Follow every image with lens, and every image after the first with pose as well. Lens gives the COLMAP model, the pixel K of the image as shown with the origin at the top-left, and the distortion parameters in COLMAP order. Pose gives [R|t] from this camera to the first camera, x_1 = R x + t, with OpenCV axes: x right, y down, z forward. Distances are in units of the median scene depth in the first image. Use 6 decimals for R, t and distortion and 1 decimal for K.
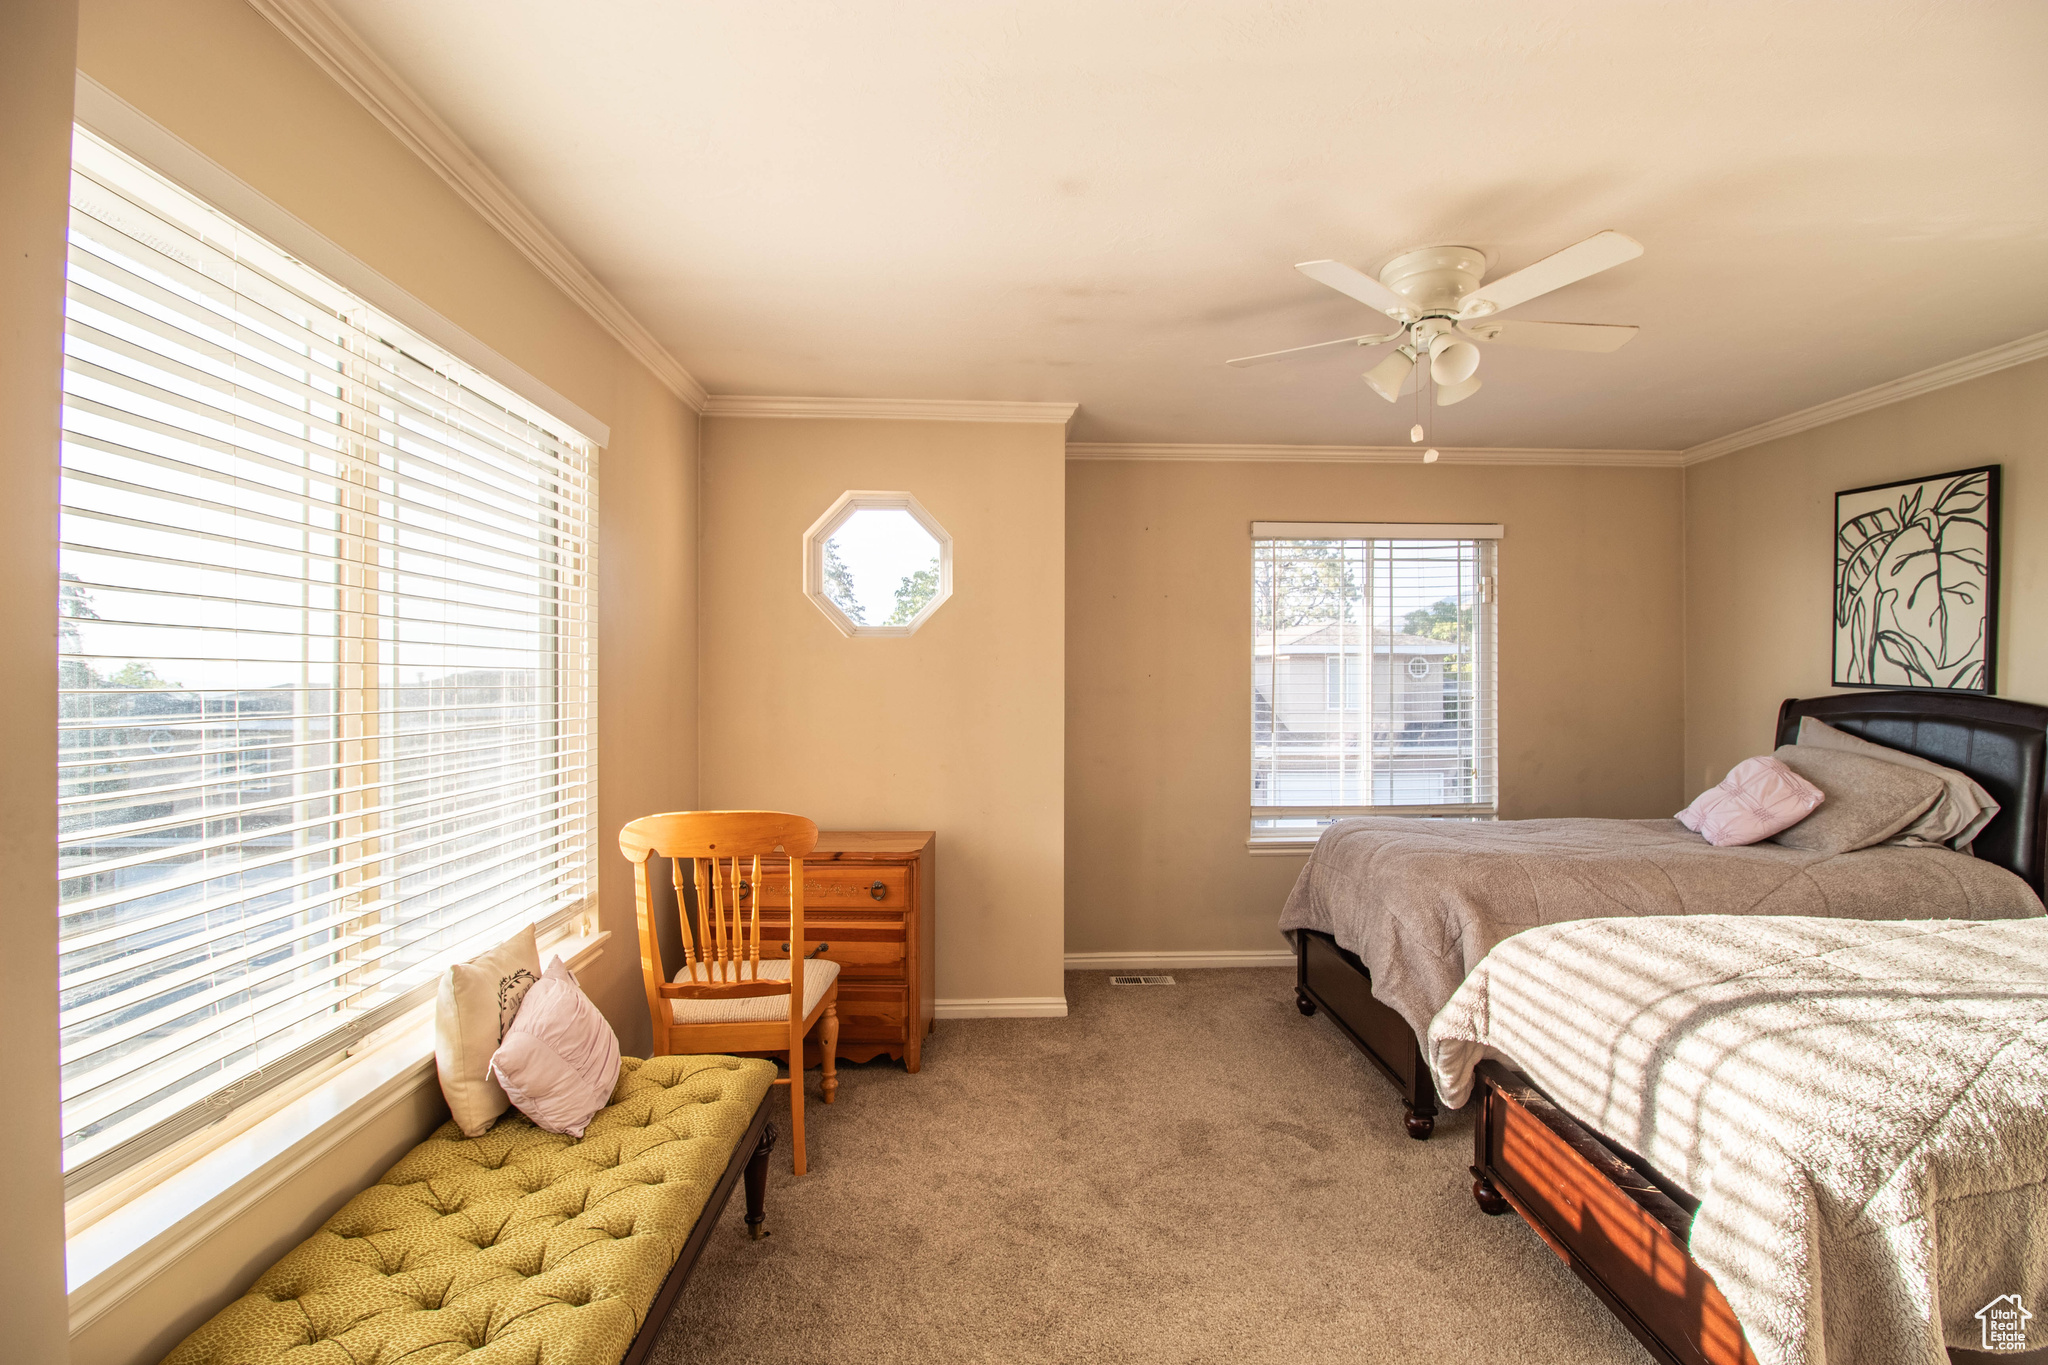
lens RADIAL K [[945.7, 0, 1047.5], [0, 945.7, 672.2], [0, 0, 1]] dist [-0.000119, -0.011802]
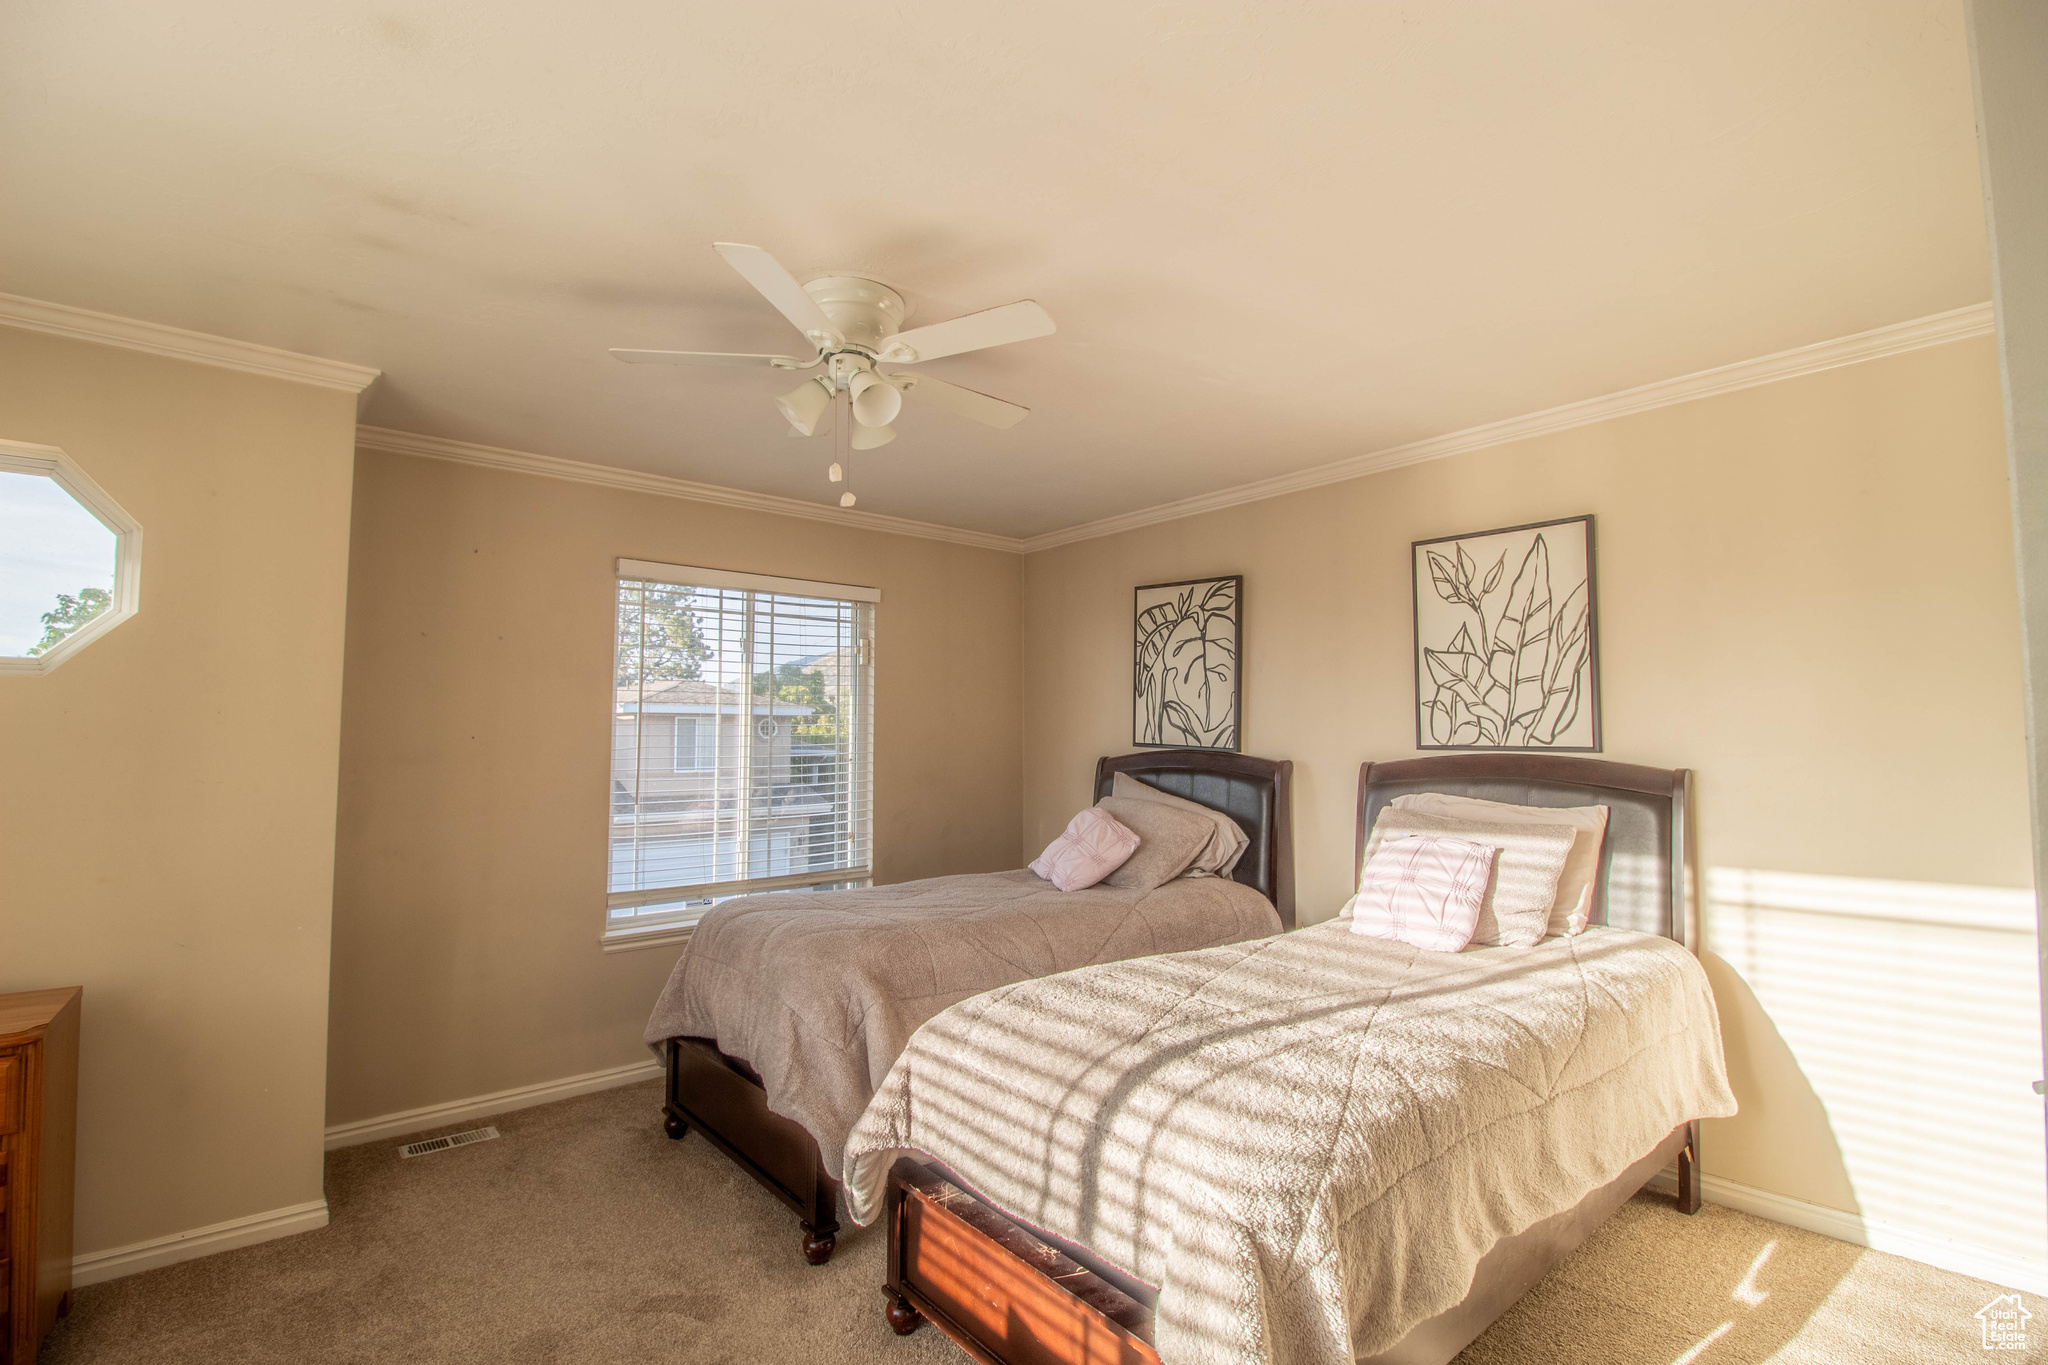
lens RADIAL K [[909.5, 0, 1030.0], [0, 909.5, 677.1], [0, 0, 1]] dist [-0.021510, -0.000811]
pose [[0.781092, 0.037204, 0.623306, 0.001566], [-0.001110, 0.998305, -0.058196, -0.006012], [-0.624415, 0.044765, 0.779809, 0.188645]]
